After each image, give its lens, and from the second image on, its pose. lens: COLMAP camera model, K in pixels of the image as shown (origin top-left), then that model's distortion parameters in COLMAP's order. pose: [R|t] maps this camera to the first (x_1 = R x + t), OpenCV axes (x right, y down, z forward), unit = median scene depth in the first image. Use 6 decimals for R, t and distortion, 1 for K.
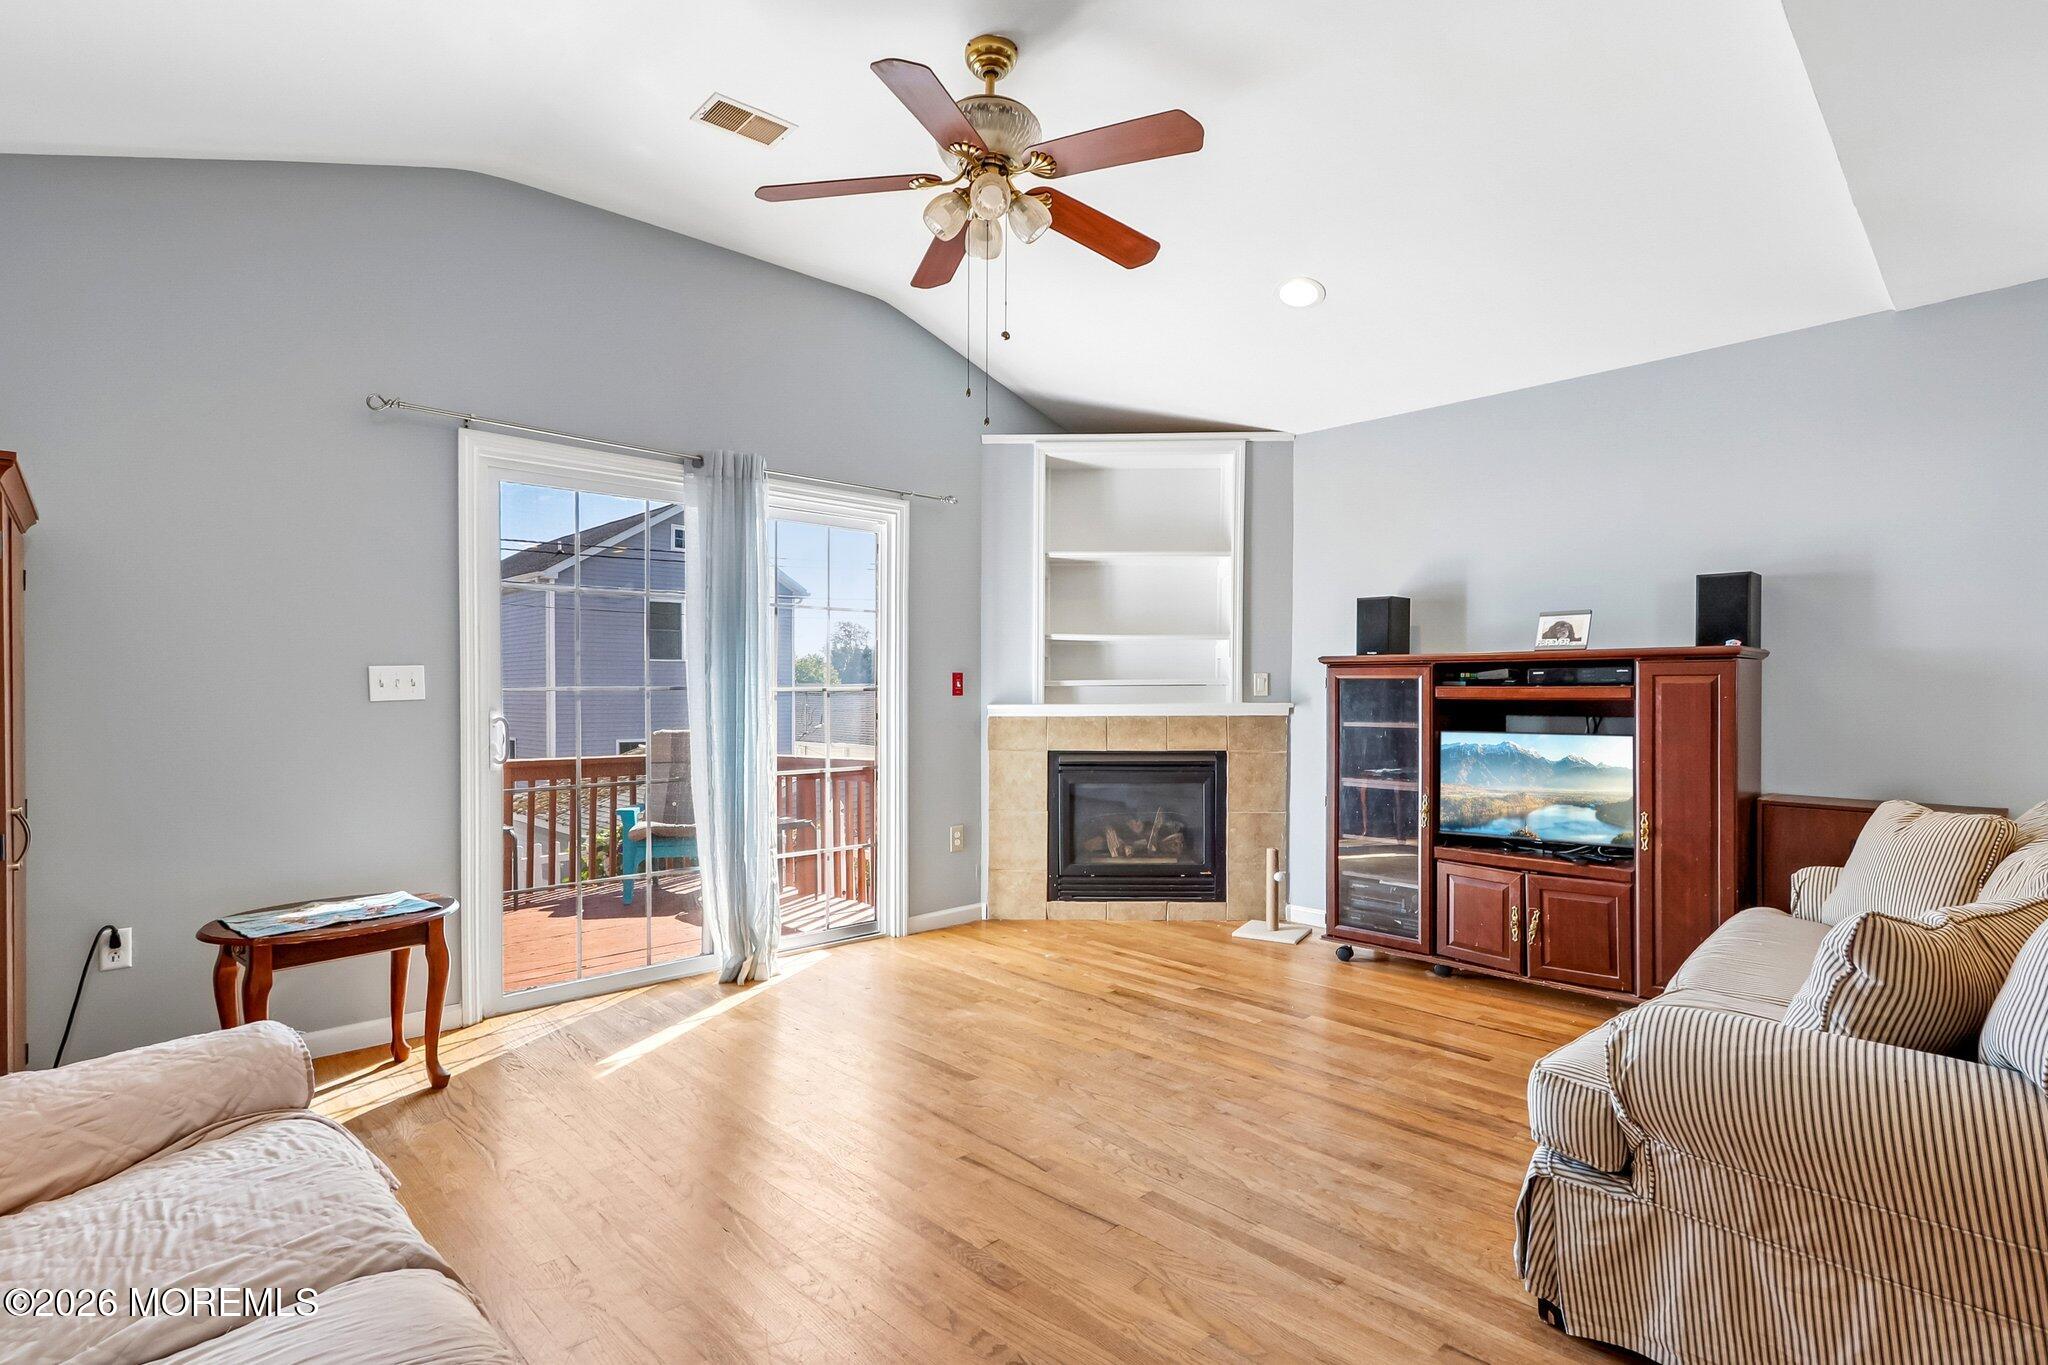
lens RADIAL K [[1015.5, 0, 983.5], [0, 1015.5, 720.3], [0, 0, 1]] dist [-0.001644, -0.000005]
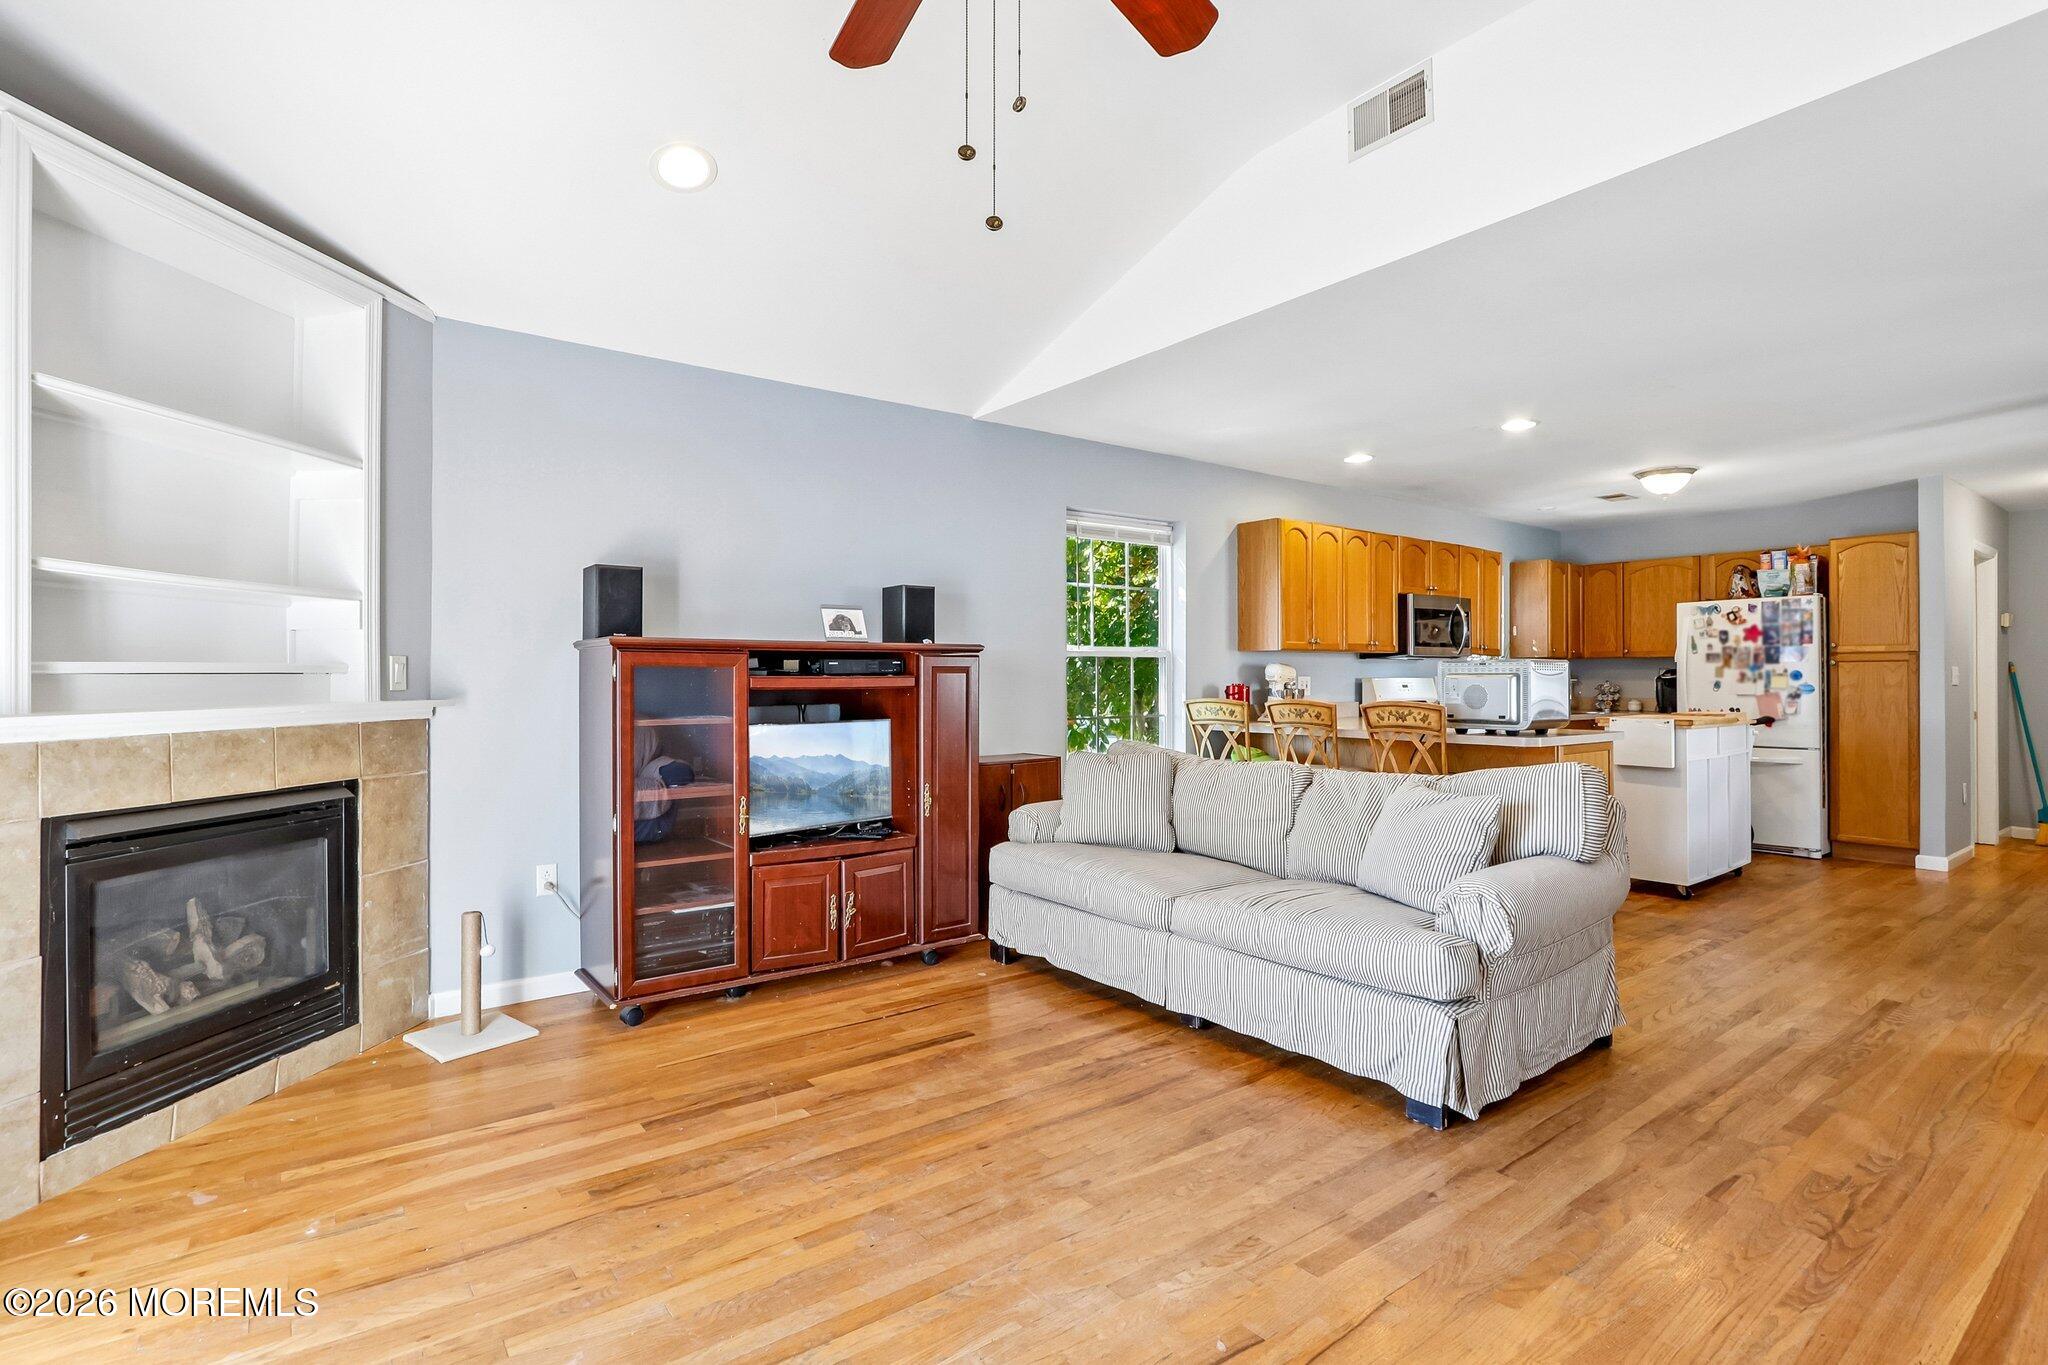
lens RADIAL K [[993.8, 0, 1007.1], [0, 993.8, 677.6], [0, 0, 1]] dist [-0.003821, -0.000186]
pose [[0.101344, 0.001692, 0.994850, -0.395398], [0.033131, 0.999438, -0.005075, -0.019064], [-0.994300, 0.033475, 0.101231, 0.654110]]
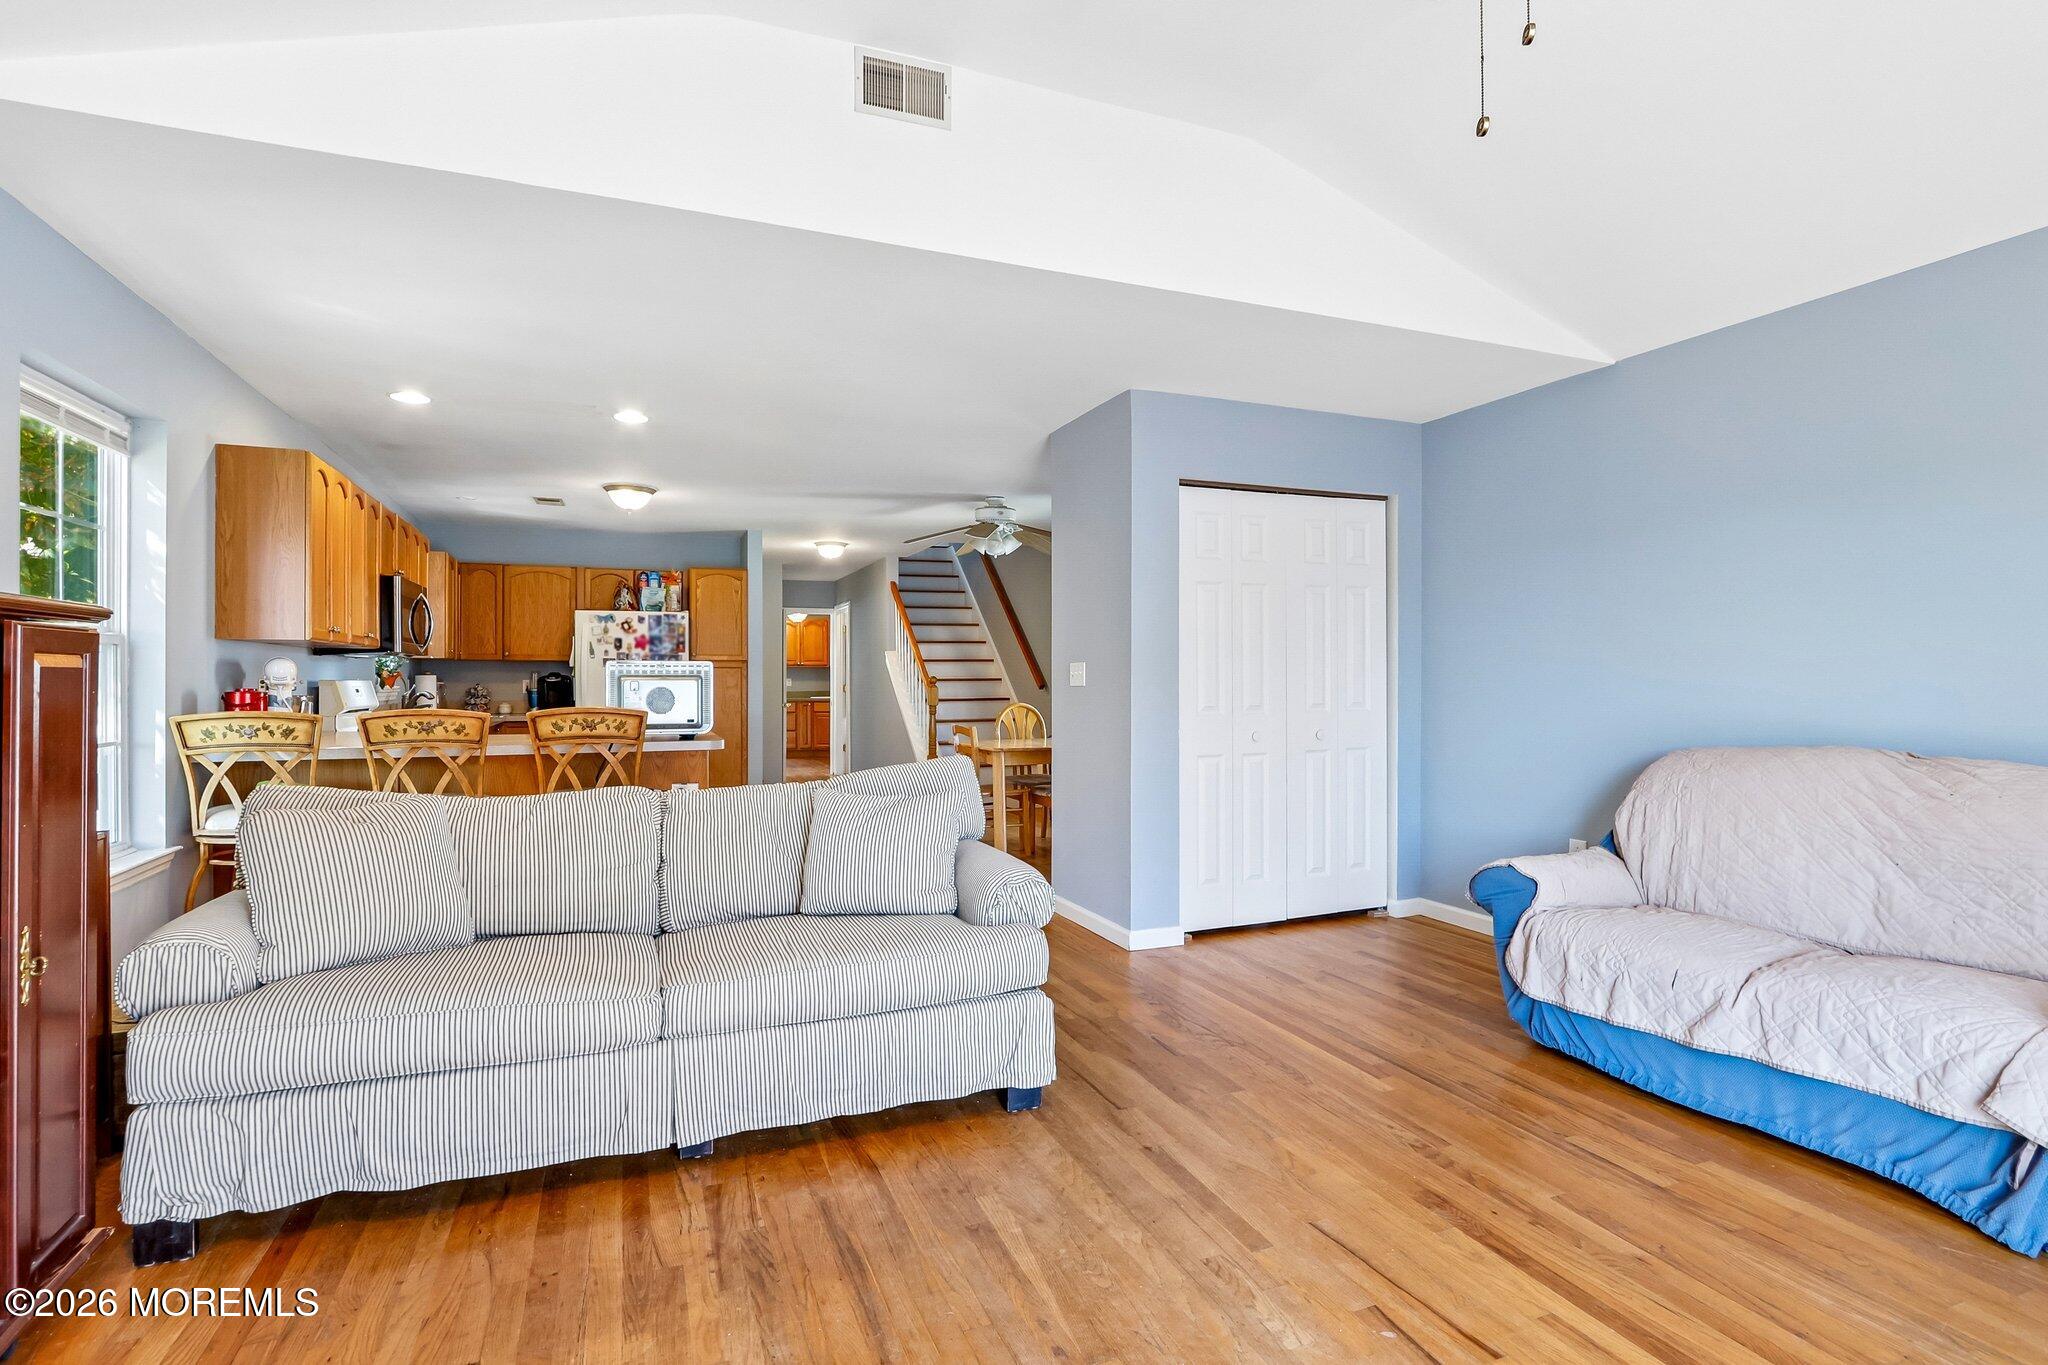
lens RADIAL K [[971.7, 0, 1031.1], [0, 971.7, 682.2], [0, 0, 1]] dist [-0.012976, -0.000177]
pose [[-0.936986, 0.001226, 0.349364, 0.030406], [0.012947, 0.999429, 0.031215, -0.031135], [-0.349126, 0.033771, -0.936467, 1.048461]]
